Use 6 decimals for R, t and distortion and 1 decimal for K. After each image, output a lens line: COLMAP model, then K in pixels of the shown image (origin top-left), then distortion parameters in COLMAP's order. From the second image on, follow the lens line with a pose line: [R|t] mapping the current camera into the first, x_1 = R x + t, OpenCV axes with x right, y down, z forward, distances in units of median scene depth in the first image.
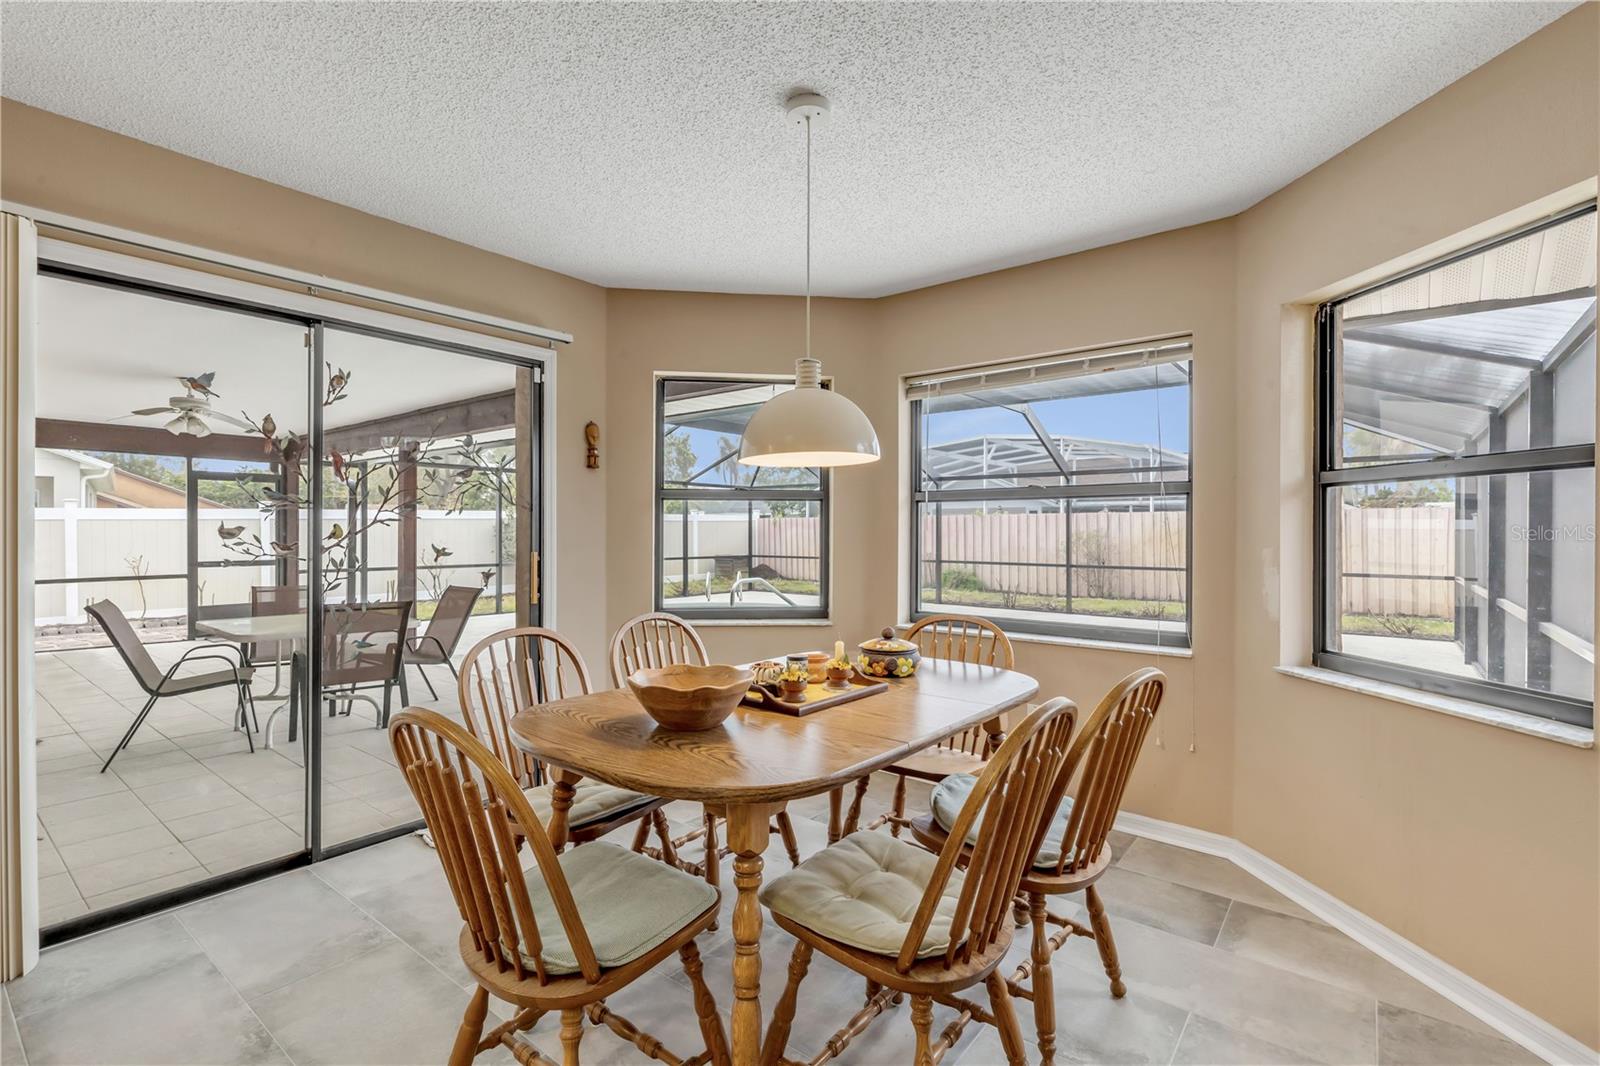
lens RADIAL K [[726.4, 0, 803.1], [0, 726.4, 529.6], [0, 0, 1]] dist [0.012126, 0.000502]
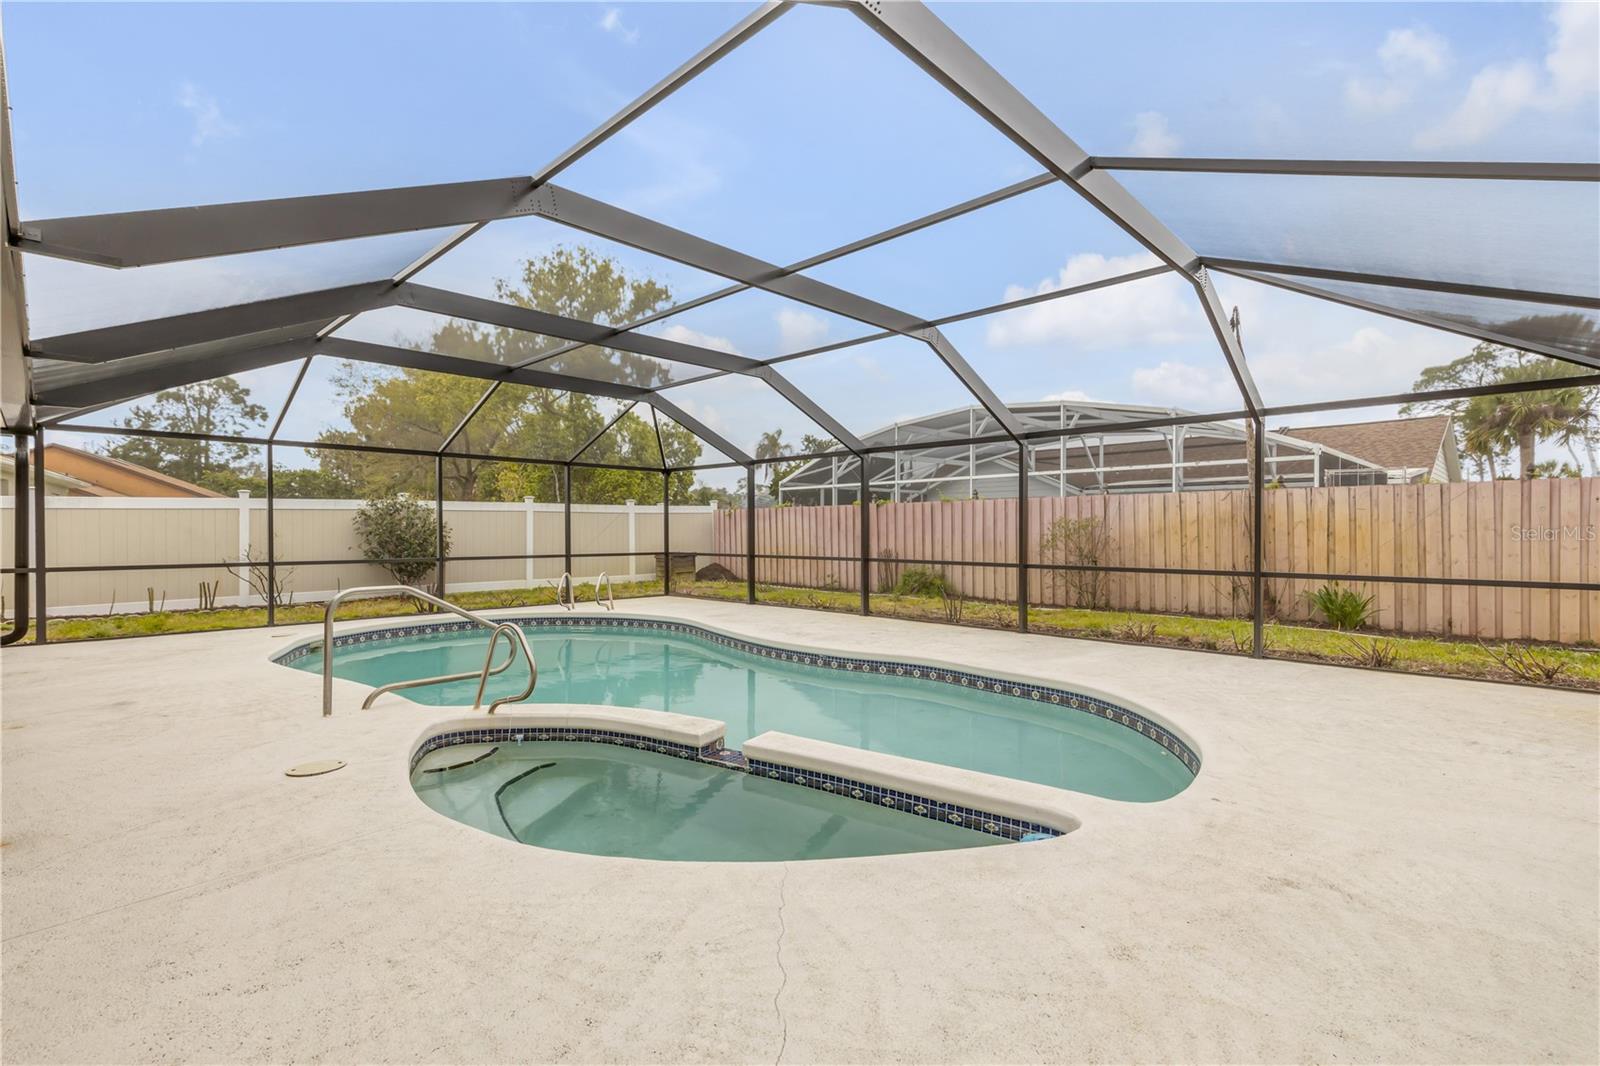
lens RADIAL K [[726.4, 0, 794.6], [0, 726.4, 531.1], [0, 0, 1]] dist [0.012126, 0.000502]
pose [[0.995199, -0.003248, -0.097823, 0.716875], [0.003642, 0.999986, 0.003849, 0.039298], [0.097809, -0.004187, 0.995196, 0.896432]]
